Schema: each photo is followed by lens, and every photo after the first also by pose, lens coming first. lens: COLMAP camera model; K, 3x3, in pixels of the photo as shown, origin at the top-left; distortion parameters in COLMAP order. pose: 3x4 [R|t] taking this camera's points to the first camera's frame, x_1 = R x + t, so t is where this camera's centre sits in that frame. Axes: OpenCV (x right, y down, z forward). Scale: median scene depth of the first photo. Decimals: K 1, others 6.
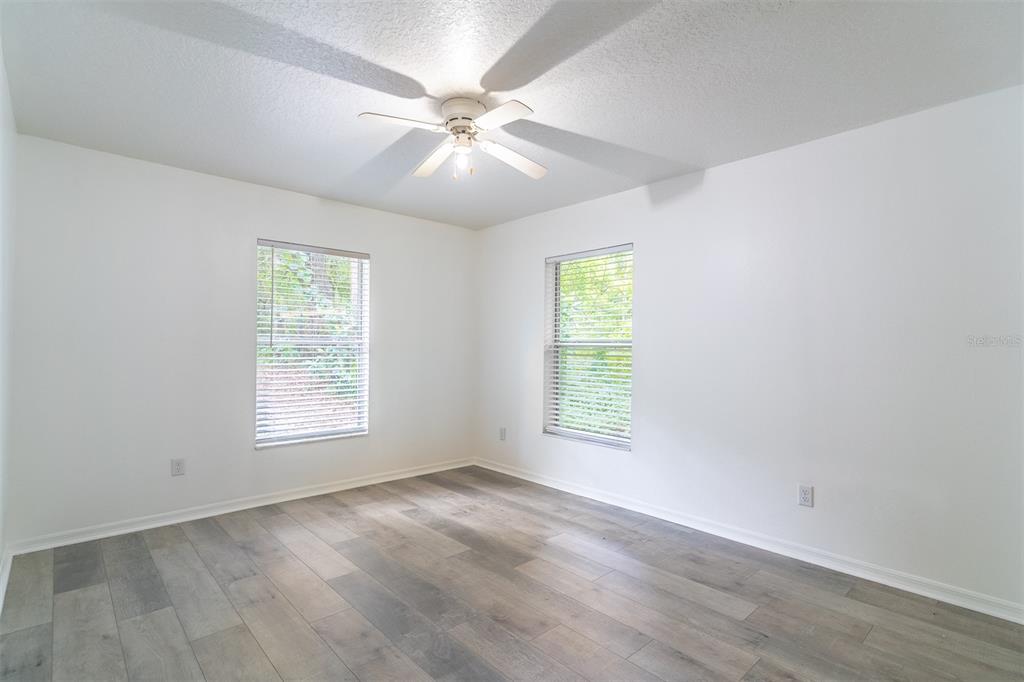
lens RADIAL K [[488.0, 0, 509.3], [0, 488.0, 344.3], [0, 0, 1]] dist [0.003923, -0.000505]
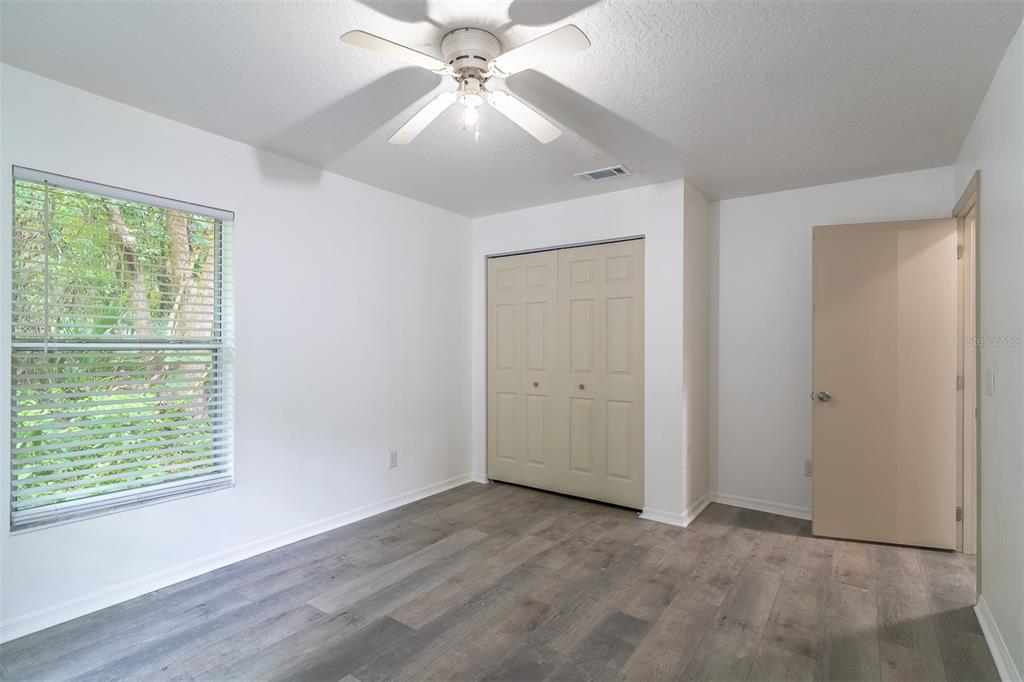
lens RADIAL K [[488.0, 0, 509.3], [0, 488.0, 344.3], [0, 0, 1]] dist [0.003923, -0.000505]
pose [[-0.192523, -0.010182, 0.981240, -0.751472], [-0.015145, 0.999858, 0.007404, -0.018825], [-0.981176, -0.013435, -0.192650, 0.942744]]
